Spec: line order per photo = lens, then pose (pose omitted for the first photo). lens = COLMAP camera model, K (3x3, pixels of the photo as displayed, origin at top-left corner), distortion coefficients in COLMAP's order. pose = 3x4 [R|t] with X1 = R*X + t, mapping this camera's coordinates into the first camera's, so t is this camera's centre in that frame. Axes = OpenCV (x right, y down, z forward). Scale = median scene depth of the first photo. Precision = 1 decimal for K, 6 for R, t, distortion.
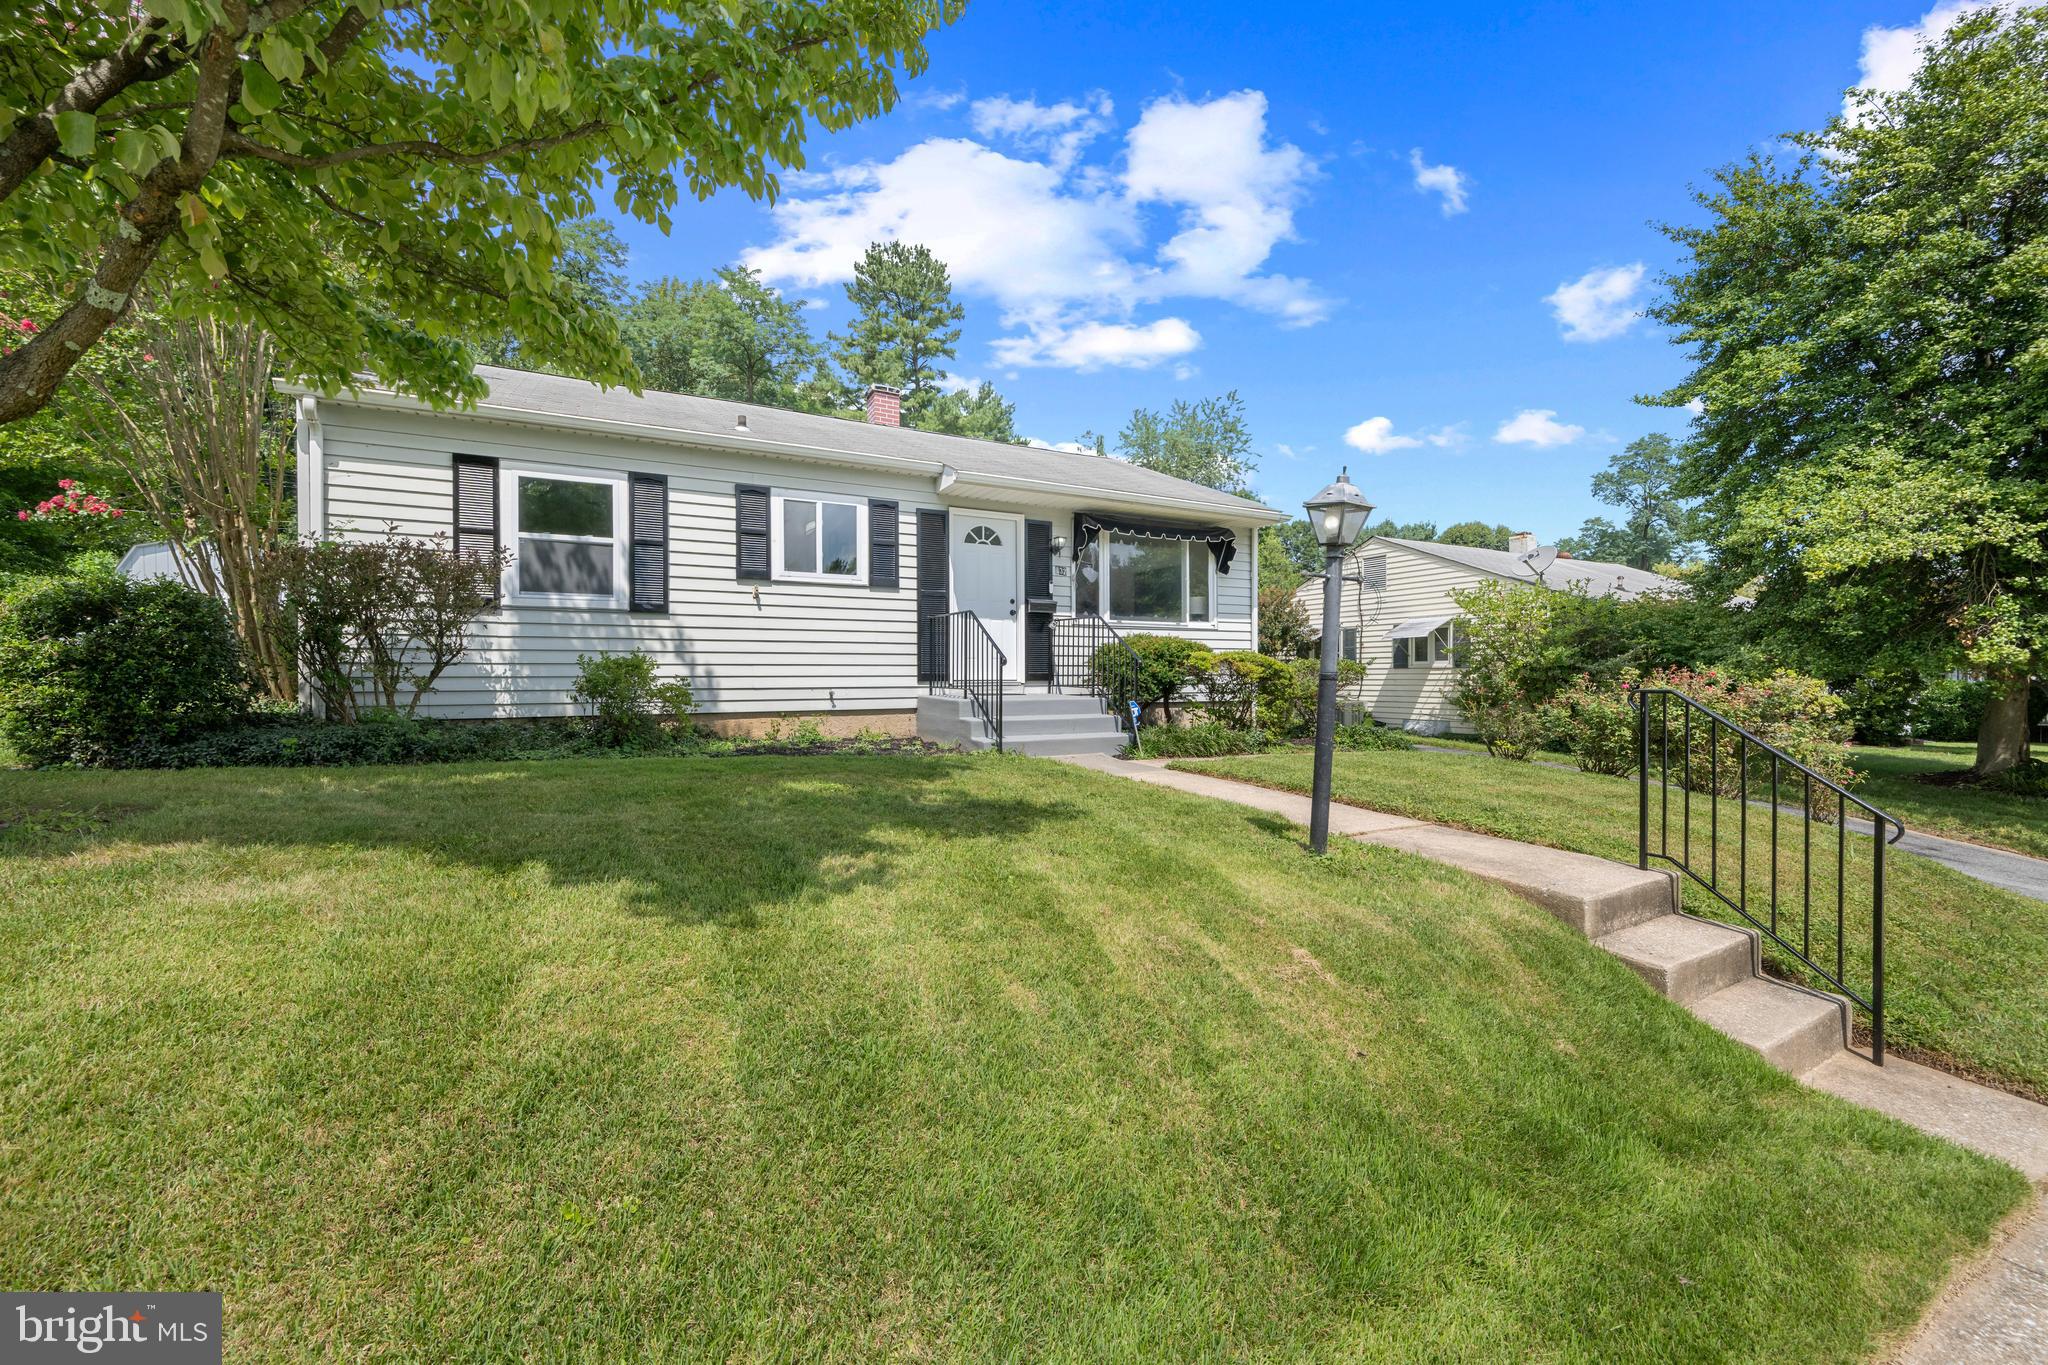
lens RADIAL K [[803.1, 0, 1032.7], [0, 803.1, 677.1], [0, 0, 1]] dist [-0.000037, 0.000120]
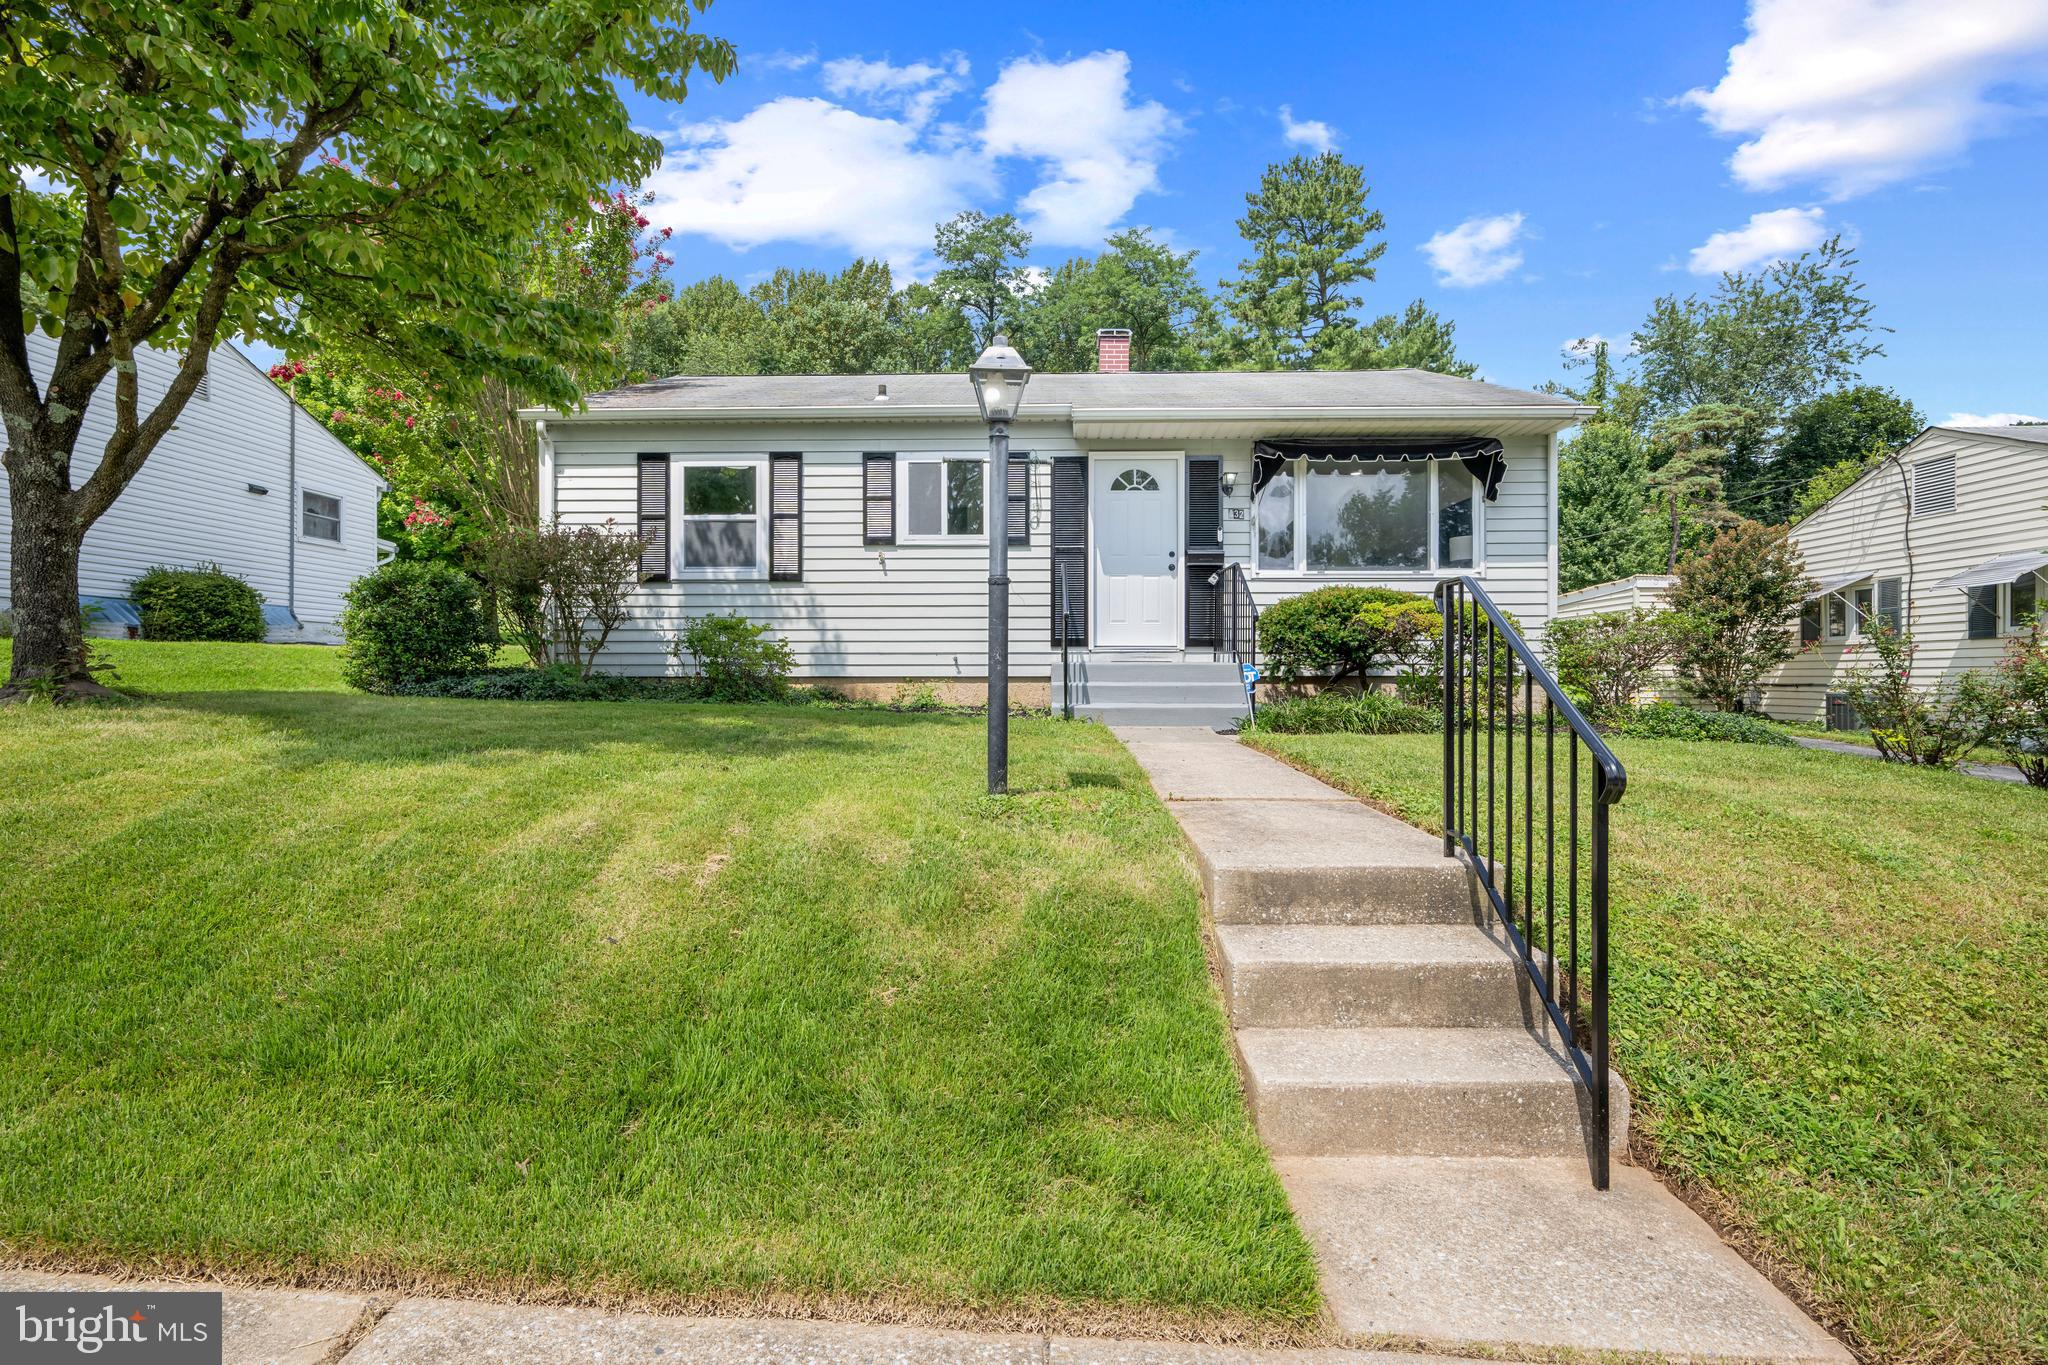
lens RADIAL K [[927.6, 0, 1025.5], [0, 927.6, 671.8], [0, 0, 1]] dist [-0.000284, -0.000280]
pose [[0.866822, -0.000627, -0.498618, 0.358905], [-0.003080, 0.999973, -0.006611, 0.040908], [0.498609, 0.007266, 0.866797, 0.075717]]
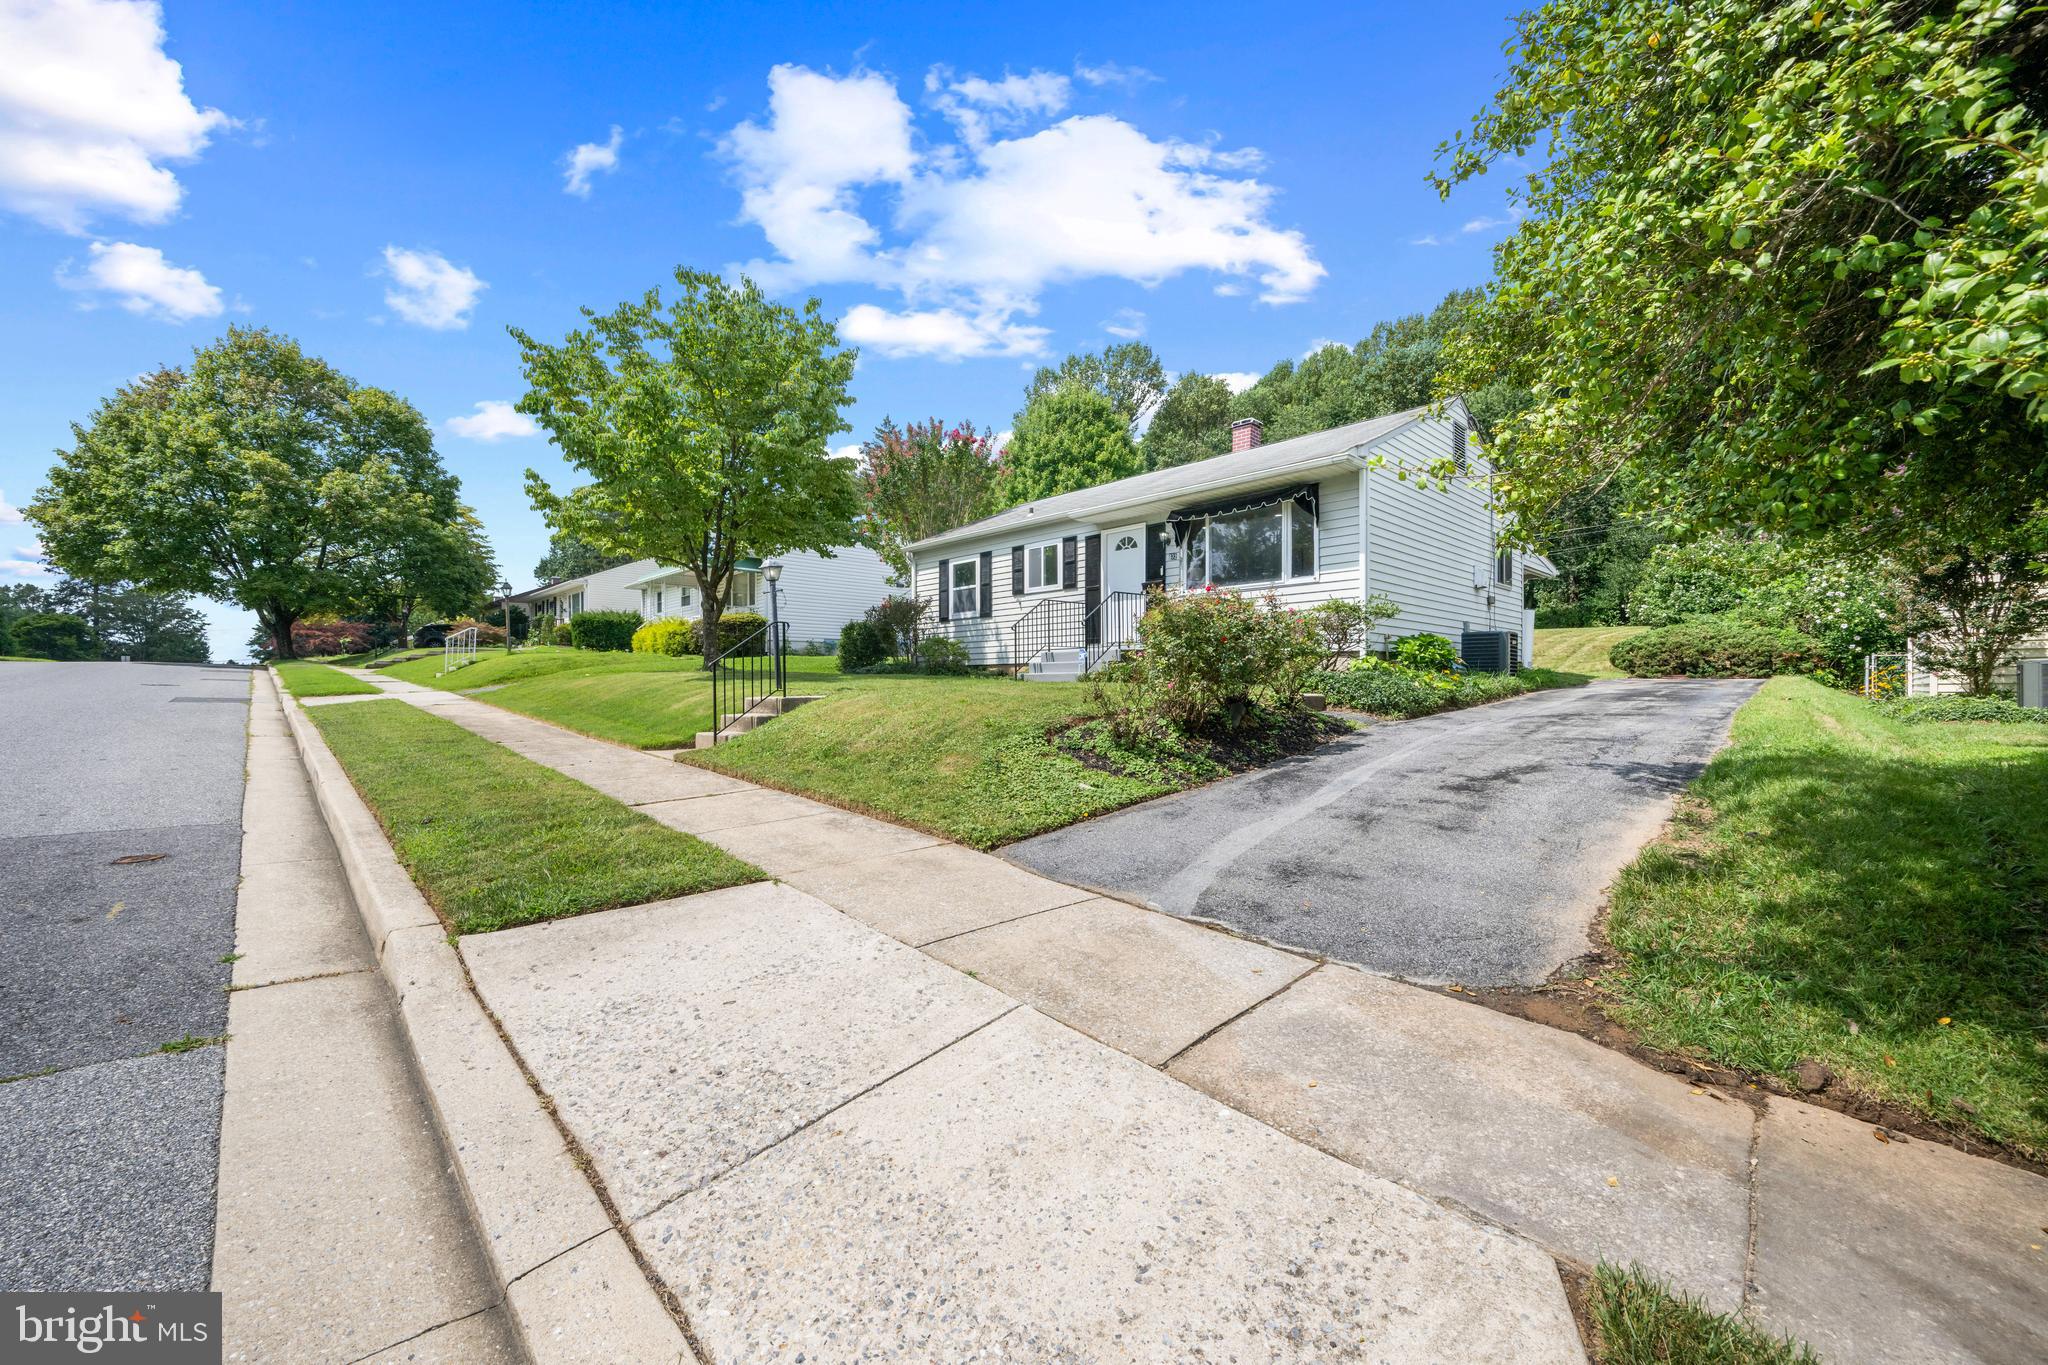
lens RADIAL K [[803.1, 0, 1032.7], [0, 803.1, 677.1], [0, 0, 1]] dist [-0.000037, 0.000120]
pose [[0.270068, -0.009107, -0.962798, 1.390299], [0.007635, 0.999944, -0.007317, 0.083352], [0.962811, -0.005375, 0.270122, 0.465366]]
